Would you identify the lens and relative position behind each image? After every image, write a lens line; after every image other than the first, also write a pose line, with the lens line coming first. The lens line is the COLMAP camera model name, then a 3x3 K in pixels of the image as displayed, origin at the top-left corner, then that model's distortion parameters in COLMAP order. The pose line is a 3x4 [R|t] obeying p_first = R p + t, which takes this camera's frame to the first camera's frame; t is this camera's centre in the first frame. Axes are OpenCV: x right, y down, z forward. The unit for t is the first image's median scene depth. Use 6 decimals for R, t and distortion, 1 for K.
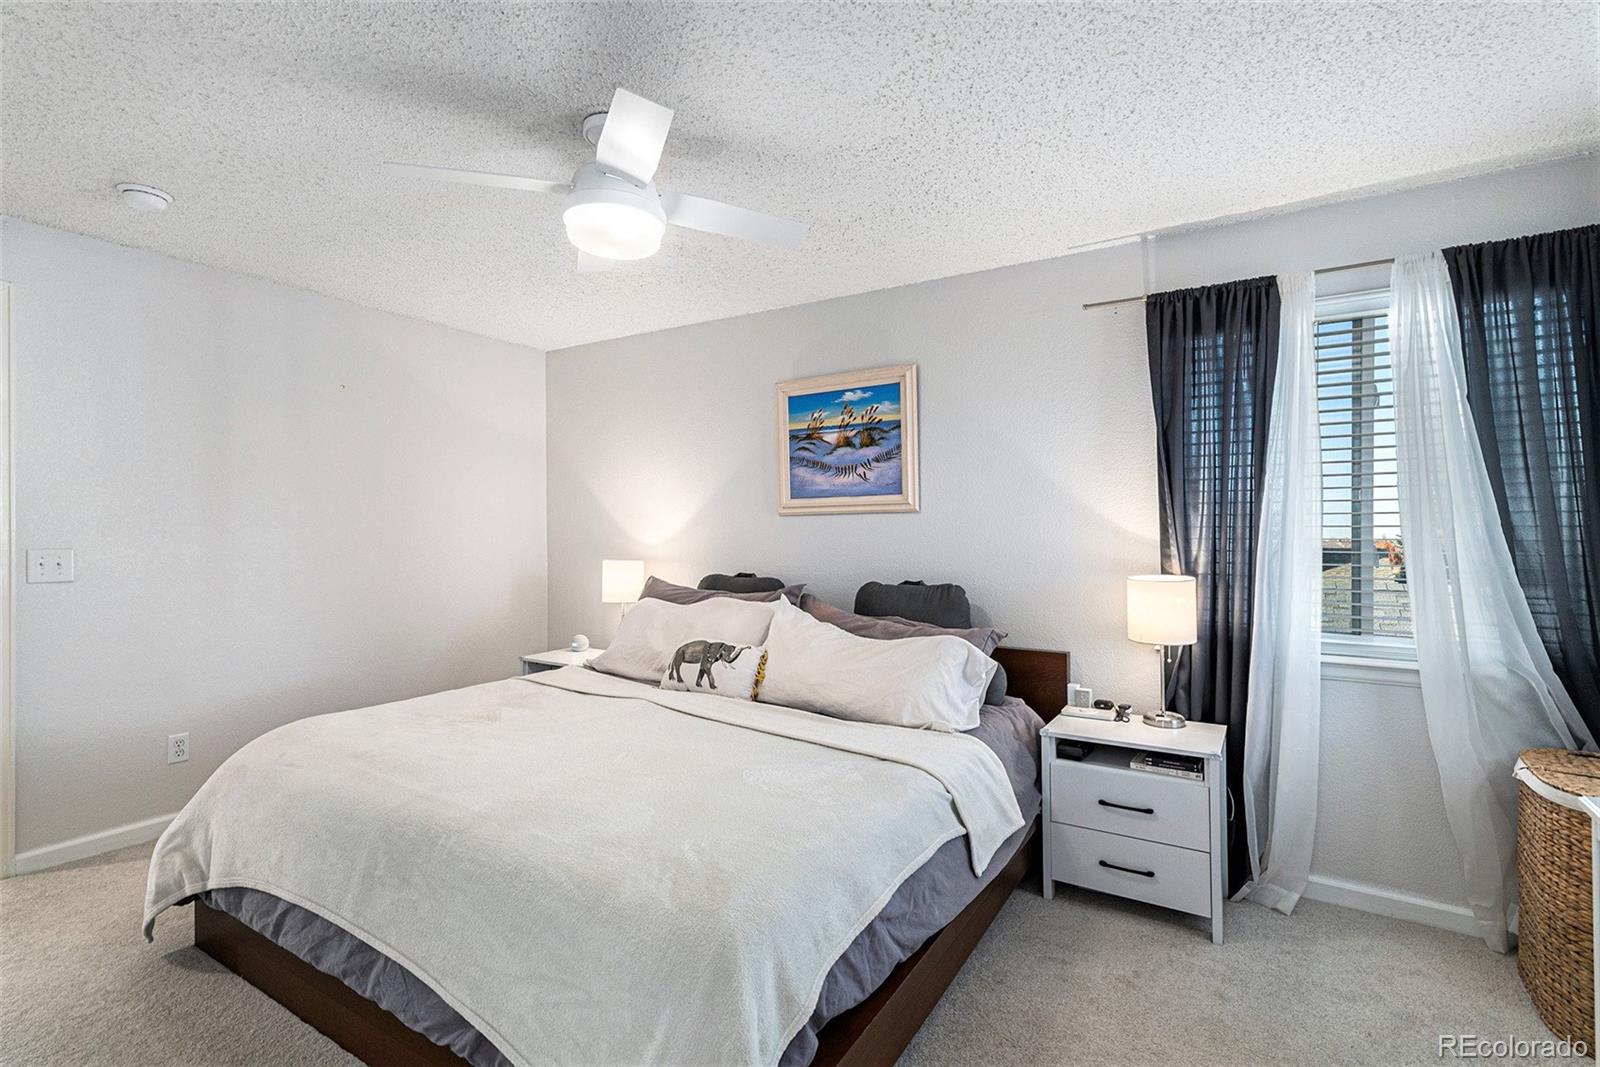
lens RADIAL K [[746.8, 0, 799.7], [0, 746.8, 544.1], [0, 0, 1]] dist [0.007239, -0.000539]
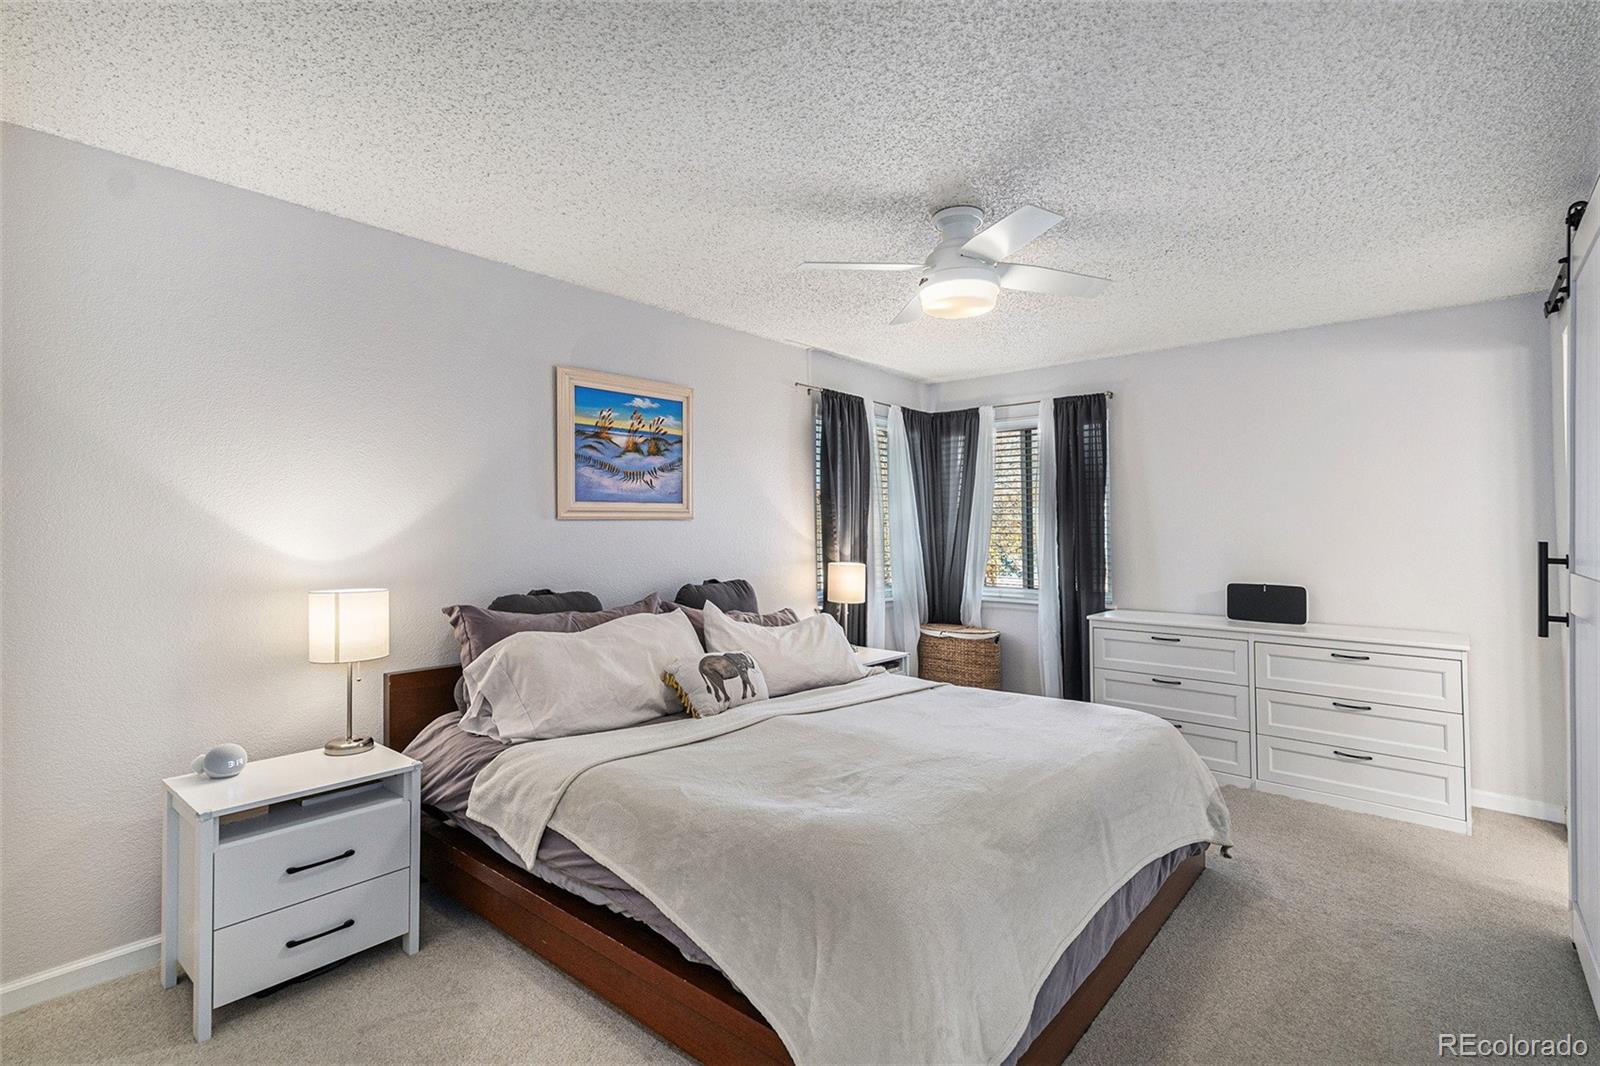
lens RADIAL K [[746.8, 0, 805.4], [0, 746.8, 530.2], [0, 0, 1]] dist [0.007239, -0.000539]
pose [[0.151170, -0.001004, 0.988507, -0.890327], [0.016732, 0.999859, -0.001544, -0.021462], [-0.988366, 0.016773, 0.151166, 0.630863]]
